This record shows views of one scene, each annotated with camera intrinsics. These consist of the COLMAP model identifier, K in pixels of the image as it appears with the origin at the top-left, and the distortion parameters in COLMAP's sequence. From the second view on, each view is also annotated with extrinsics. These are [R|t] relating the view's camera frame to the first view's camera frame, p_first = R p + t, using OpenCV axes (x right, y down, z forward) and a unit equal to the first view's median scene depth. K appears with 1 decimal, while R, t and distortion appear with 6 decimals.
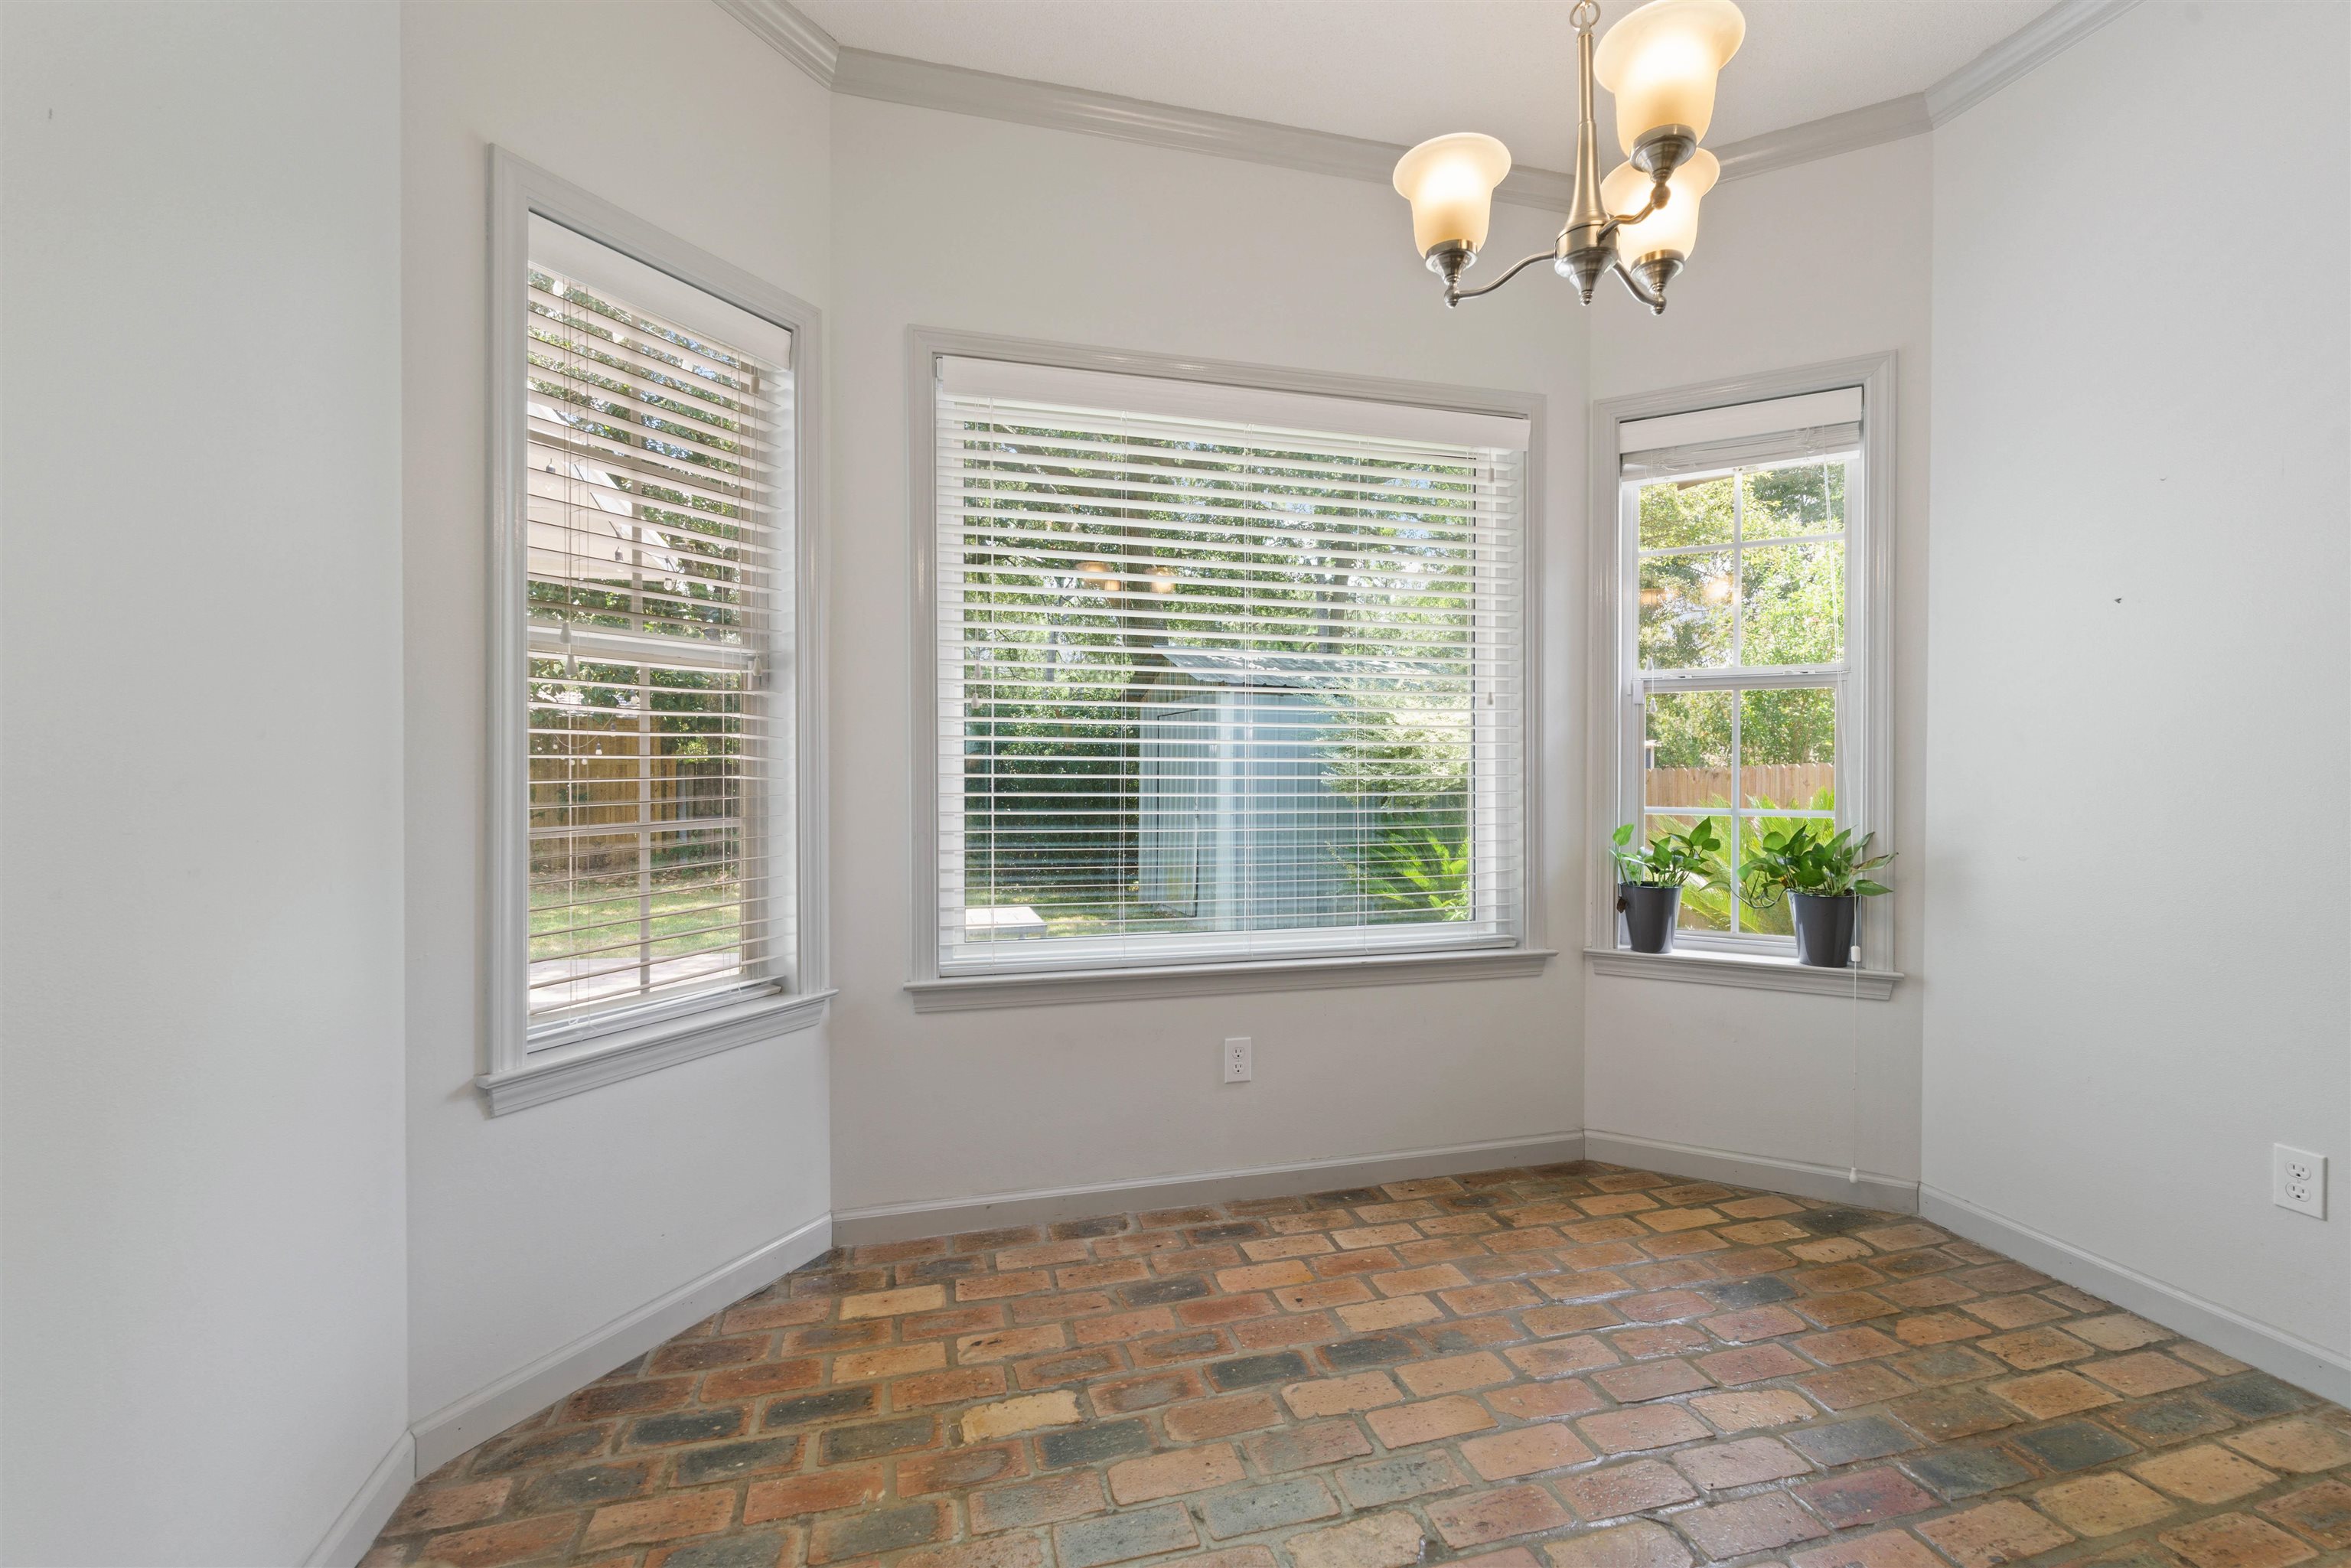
lens RADIAL K [[1015.7, 0, 1182.5], [0, 1015.7, 772.8], [0, 0, 1]] dist [-0.000478, -0.000647]
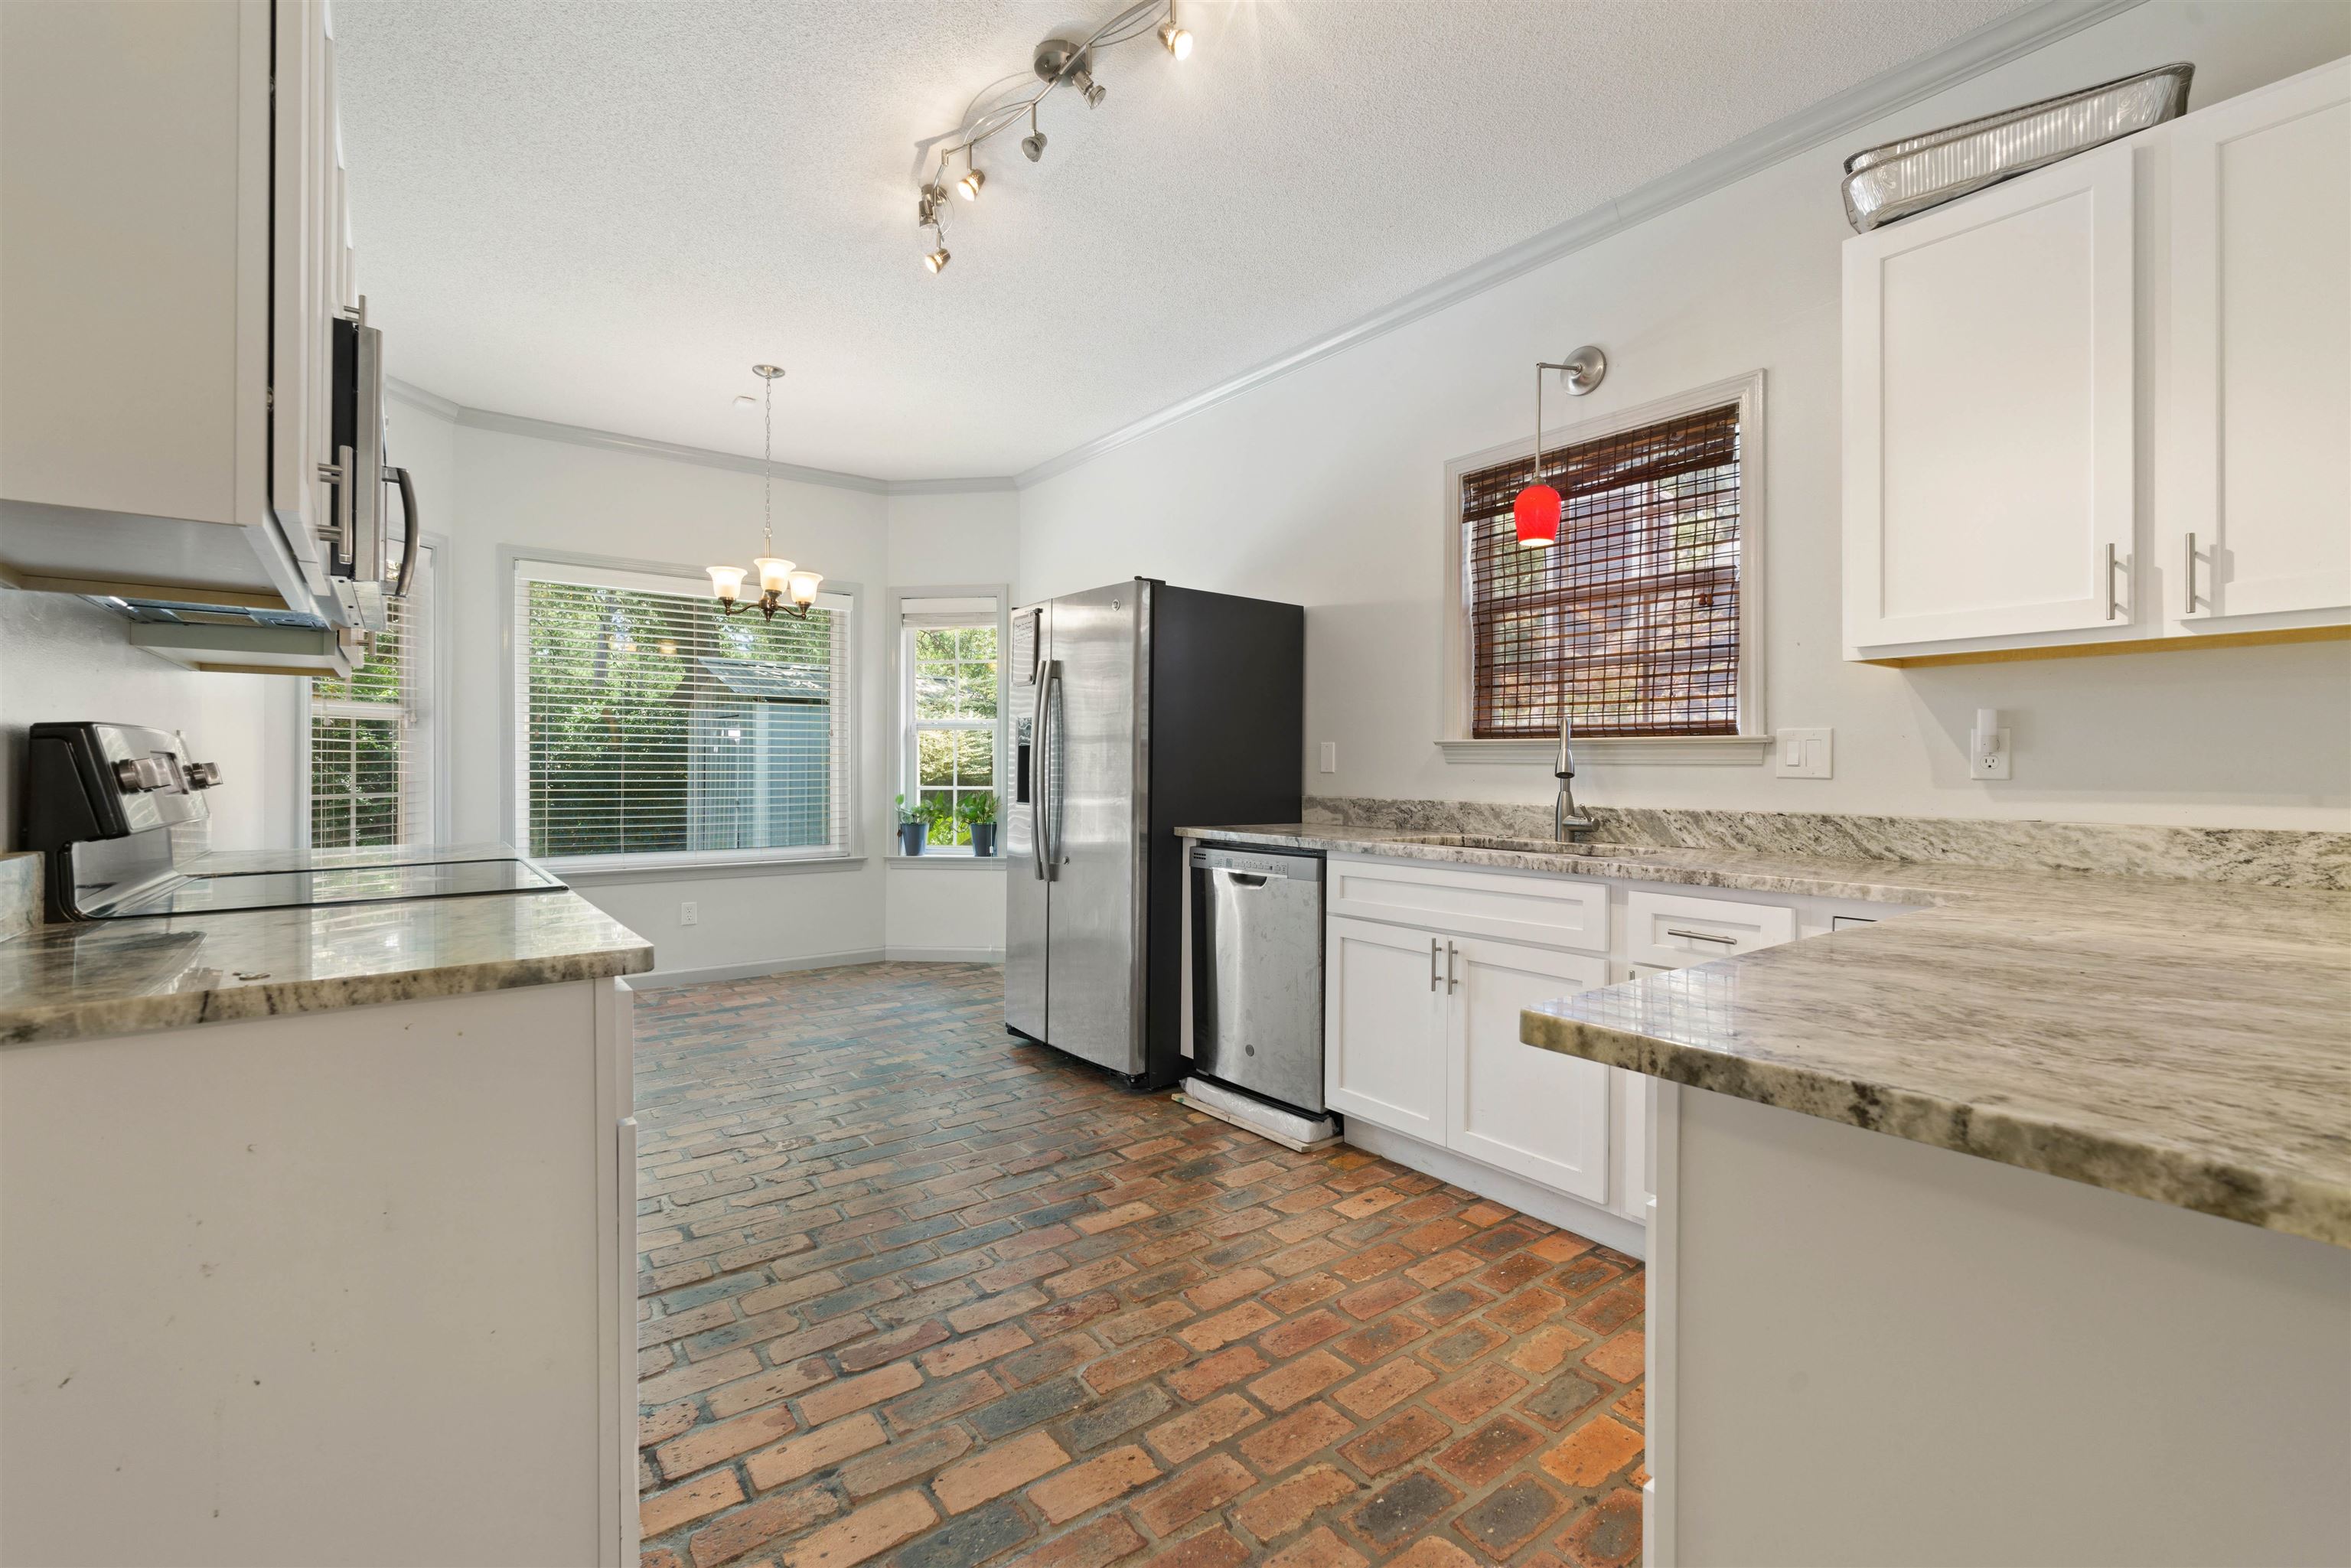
lens RADIAL K [[1015.7, 0, 1173.0], [0, 1015.7, 768.1], [0, 0, 1]] dist [-0.000478, -0.000647]
pose [[0.932955, 0.002330, 0.359985, 0.231981], [-0.003836, 0.999987, 0.003471, -0.013777], [-0.359972, -0.004619, 0.932952, -1.255110]]
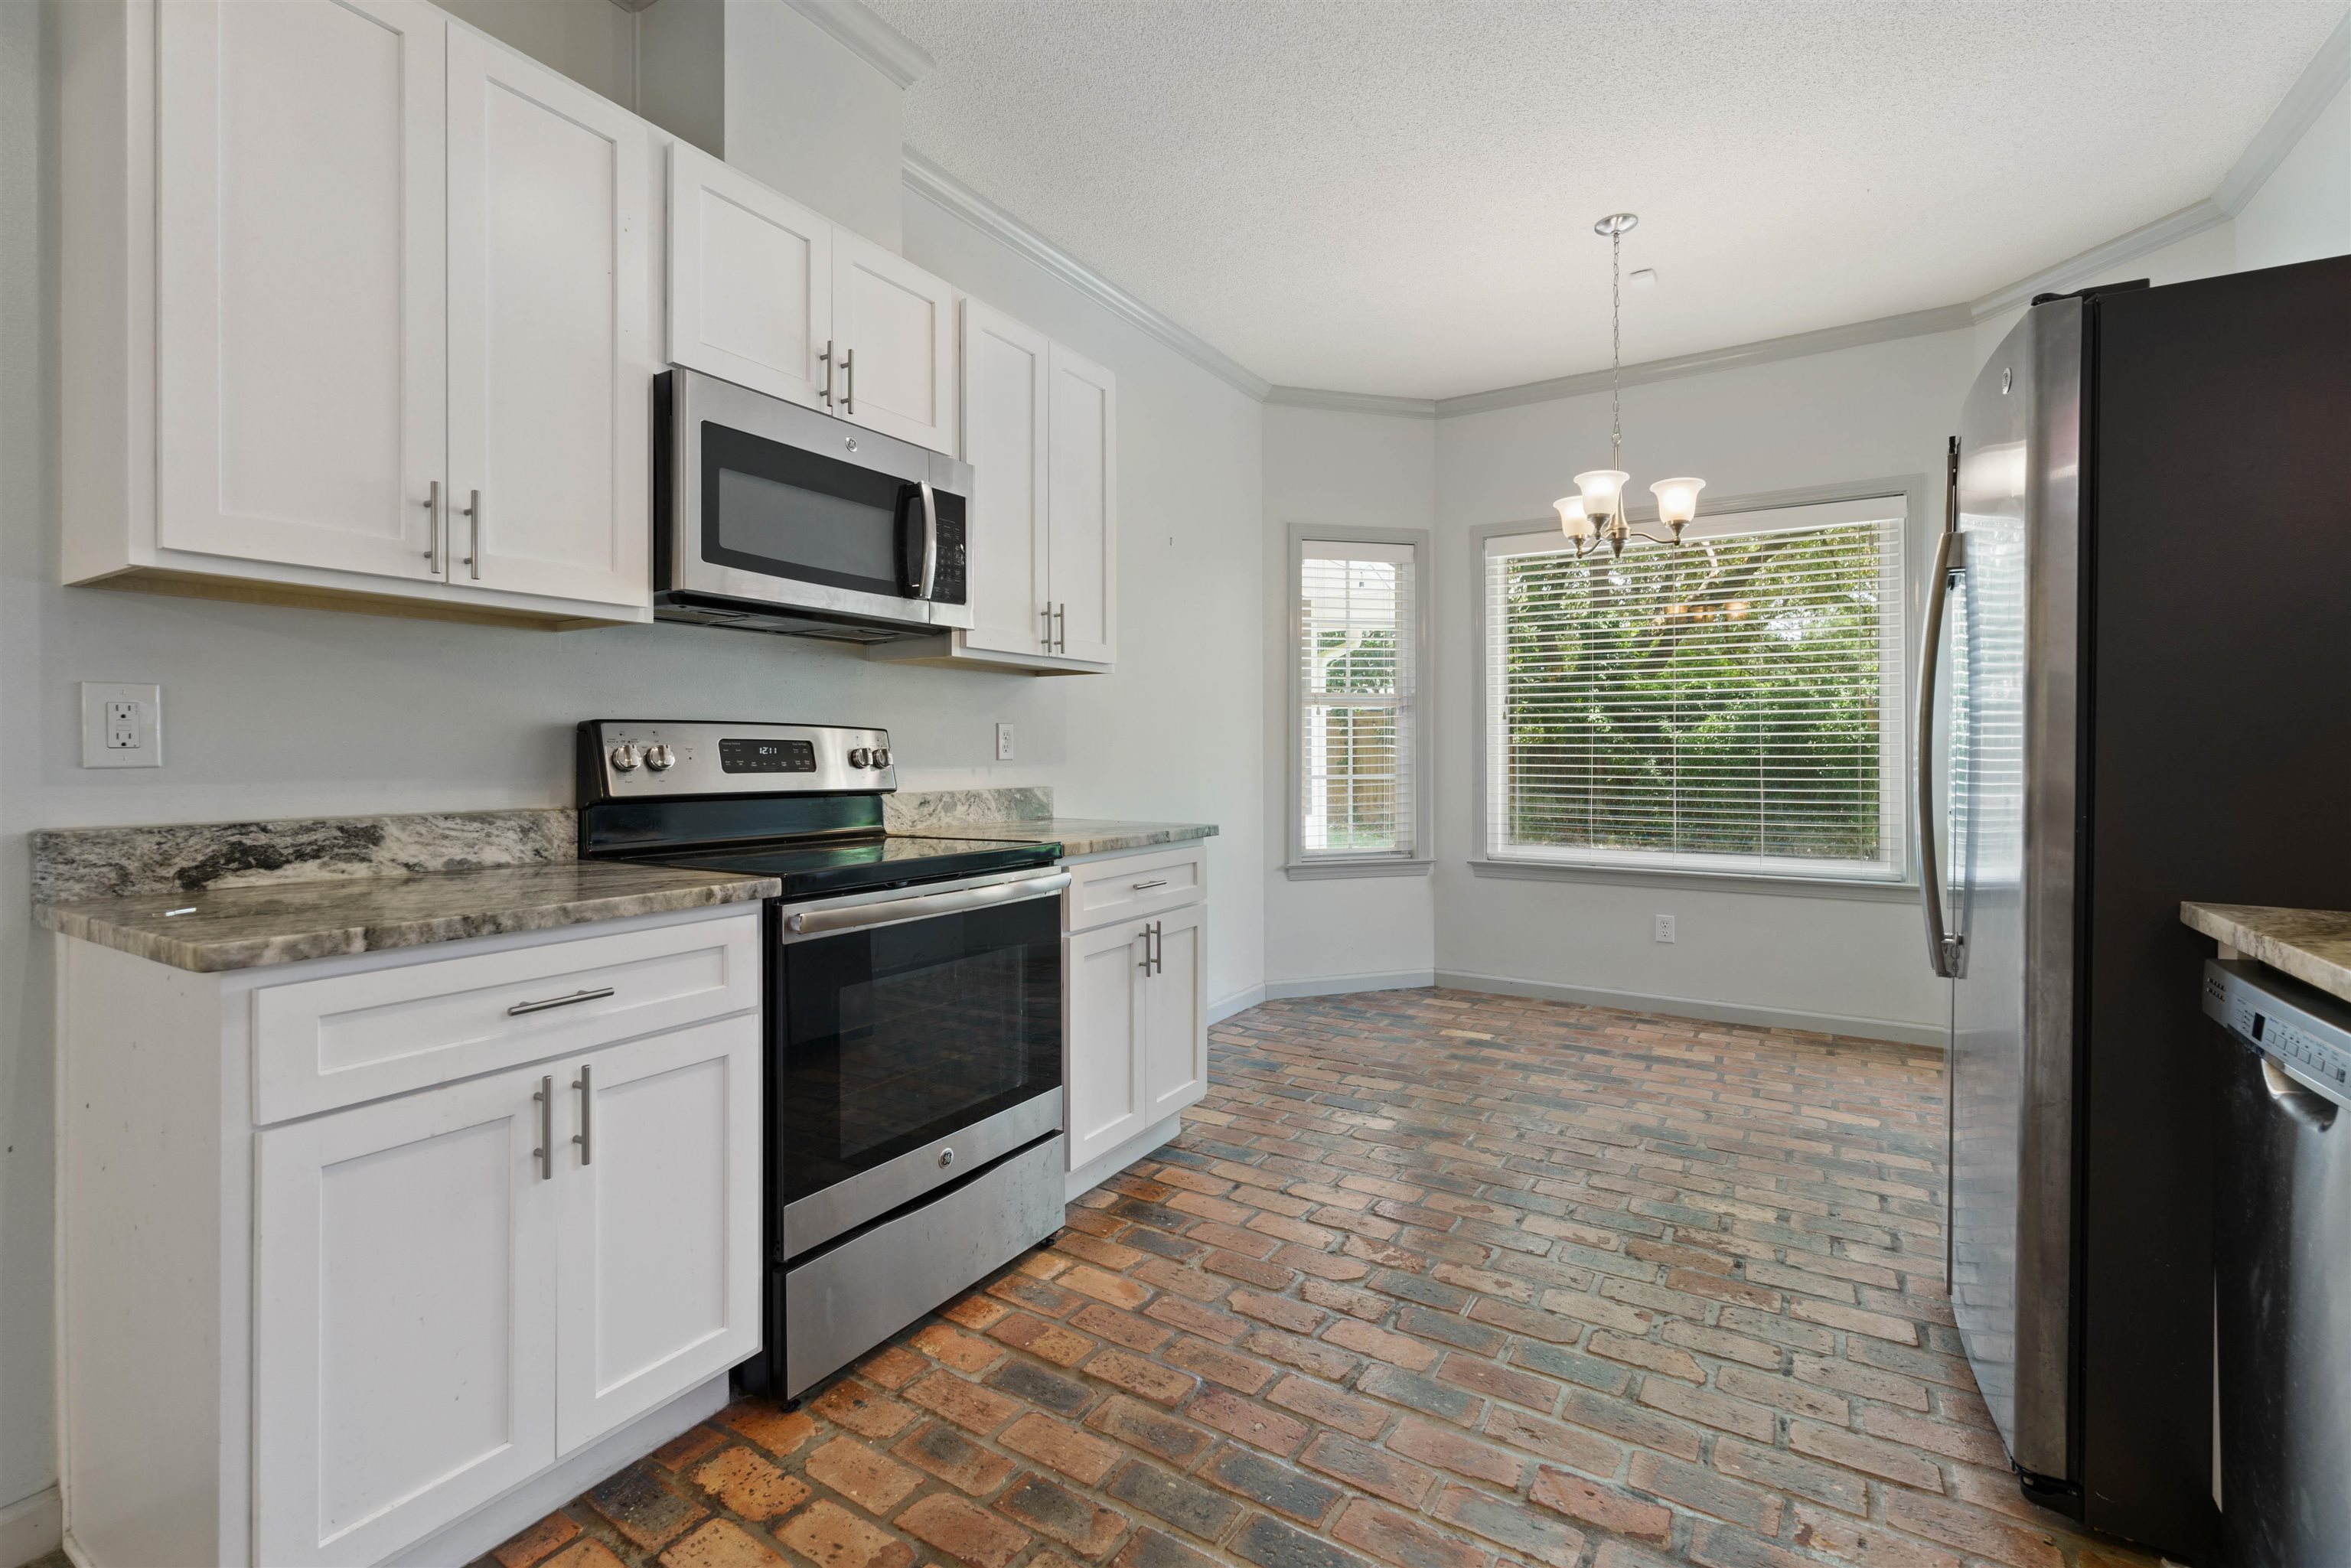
lens RADIAL K [[1015.7, 0, 1169.2], [0, 1015.7, 771.6], [0, 0, 1]] dist [-0.000478, -0.000647]
pose [[0.677287, 0.015087, -0.735564, 0.747462], [0.003210, 0.999720, 0.023461, -0.013337], [0.735712, -0.018251, 0.677049, -0.732684]]
